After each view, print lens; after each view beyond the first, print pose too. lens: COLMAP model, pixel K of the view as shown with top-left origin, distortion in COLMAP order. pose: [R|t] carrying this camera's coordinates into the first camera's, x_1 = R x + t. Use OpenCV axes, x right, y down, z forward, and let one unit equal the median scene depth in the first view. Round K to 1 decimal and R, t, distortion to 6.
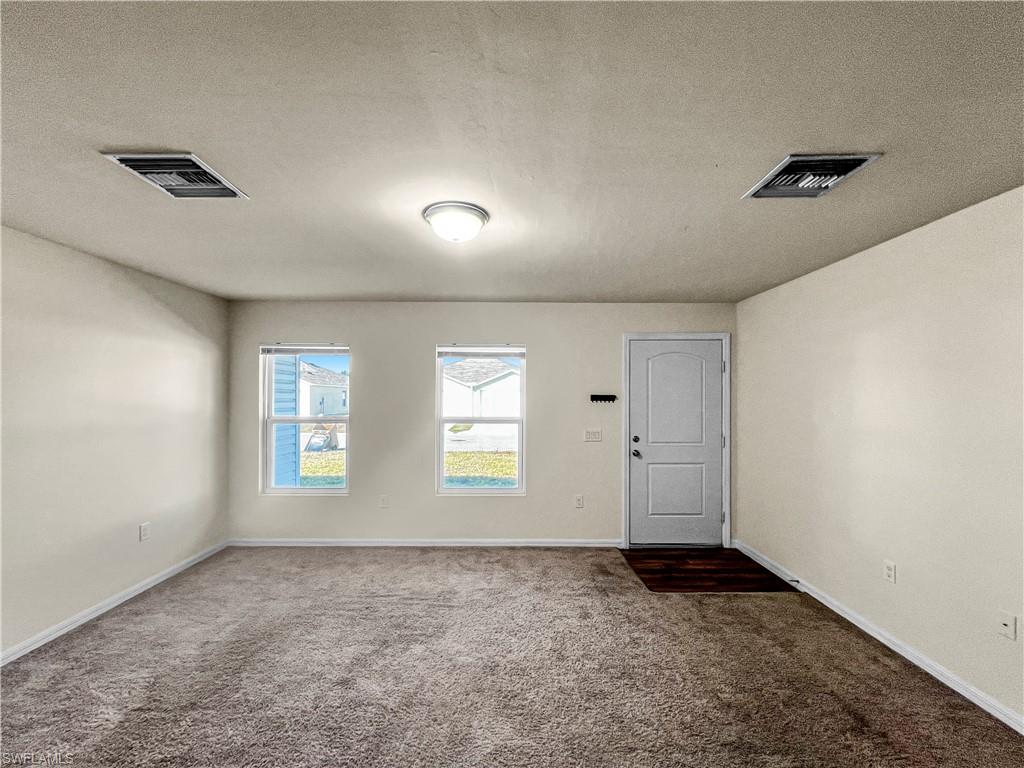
lens RADIAL K [[412.0, 0, 509.8], [0, 412.0, 394.7], [0, 0, 1]] dist [-0.000869, 0.000061]
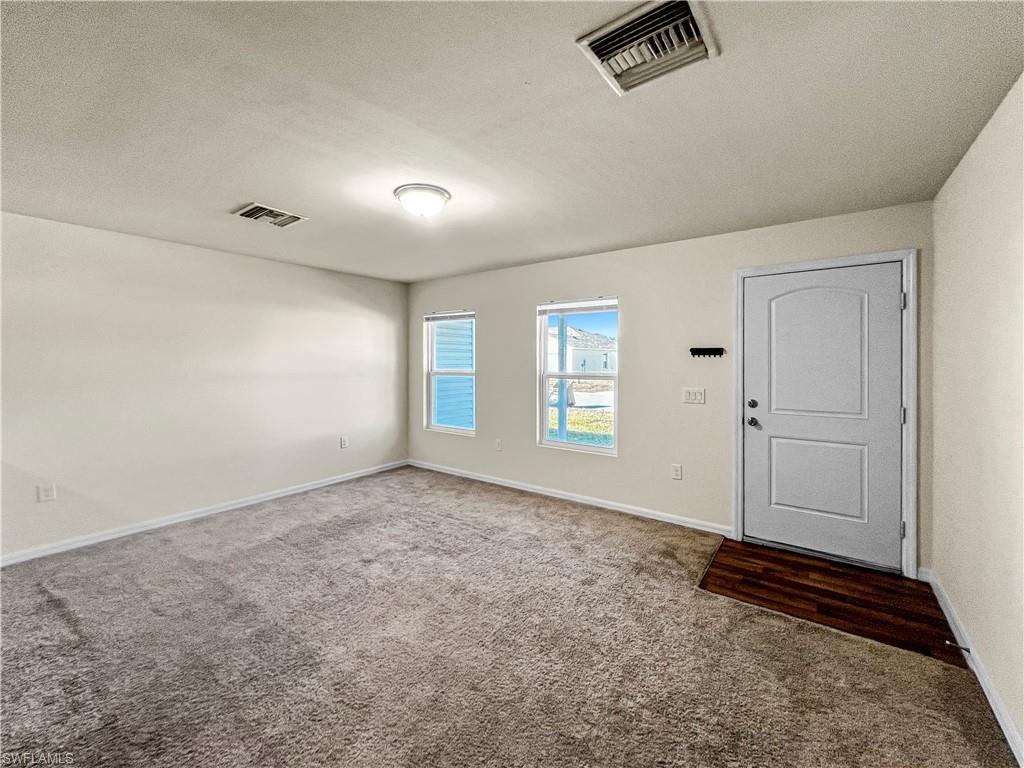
lens RADIAL K [[415.4, 0, 511.1], [0, 415.4, 360.8], [0, 0, 1]] dist [-0.000272, 0.000151]
pose [[0.807665, -0.001496, -0.589639, 0.452321], [0.006448, 0.999959, 0.006296, 0.020944], [0.589606, -0.008887, 0.807642, 0.106962]]
